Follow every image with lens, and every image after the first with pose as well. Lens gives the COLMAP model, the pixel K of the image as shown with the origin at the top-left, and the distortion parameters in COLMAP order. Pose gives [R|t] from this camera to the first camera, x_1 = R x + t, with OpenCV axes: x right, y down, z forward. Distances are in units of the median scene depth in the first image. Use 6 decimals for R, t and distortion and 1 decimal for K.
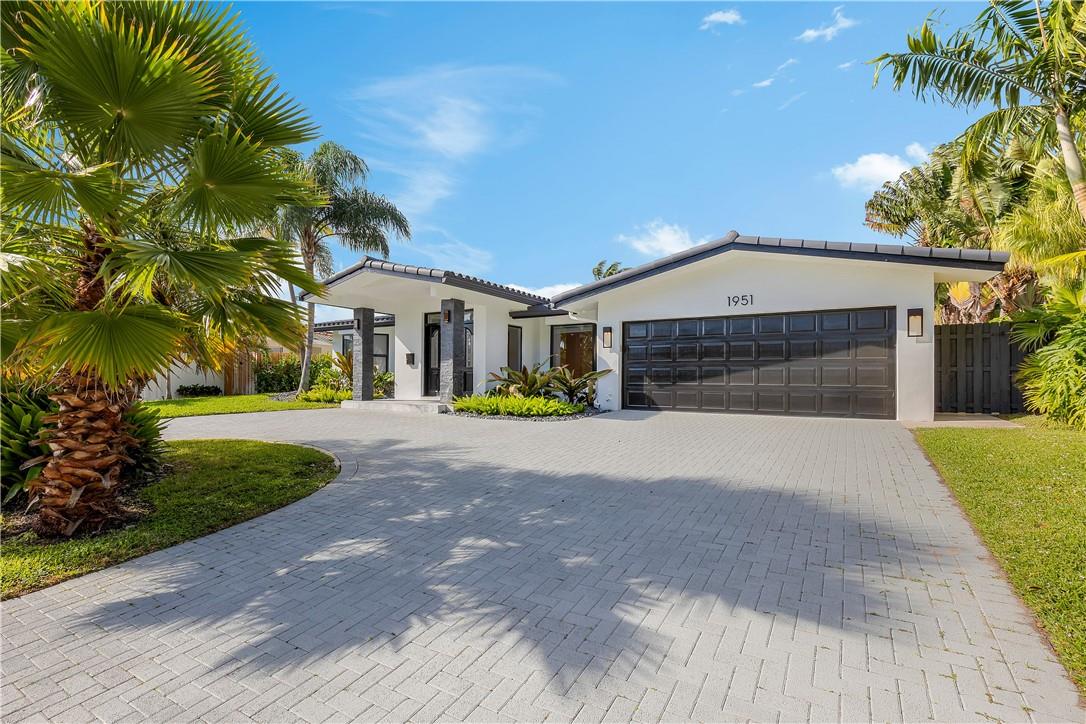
lens RADIAL K [[483.4, 0, 544.2], [0, 483.4, 362.2], [0, 0, 1]] dist [0.005420, -0.002083]
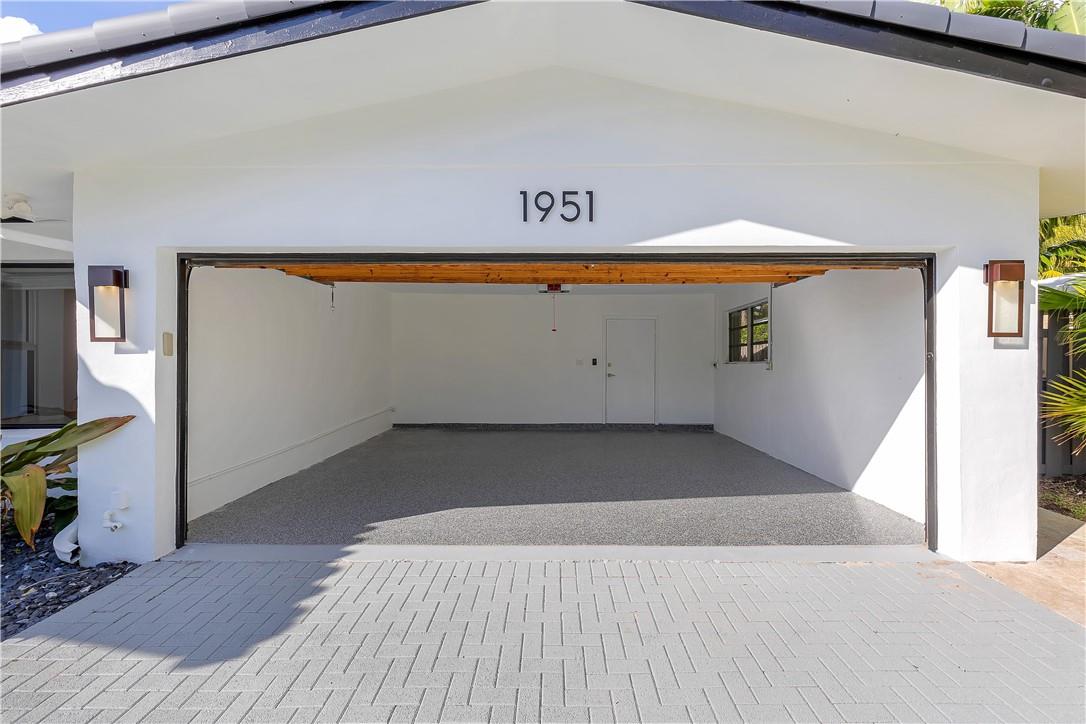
lens RADIAL K [[483.4, 0, 545.7], [0, 483.4, 357.2], [0, 0, 1]] dist [0.005420, -0.002083]
pose [[0.869619, 0.006818, 0.493676, 0.211835], [-0.012533, 0.999887, 0.008268, -0.026833], [-0.493564, -0.013377, 0.869607, 0.635050]]
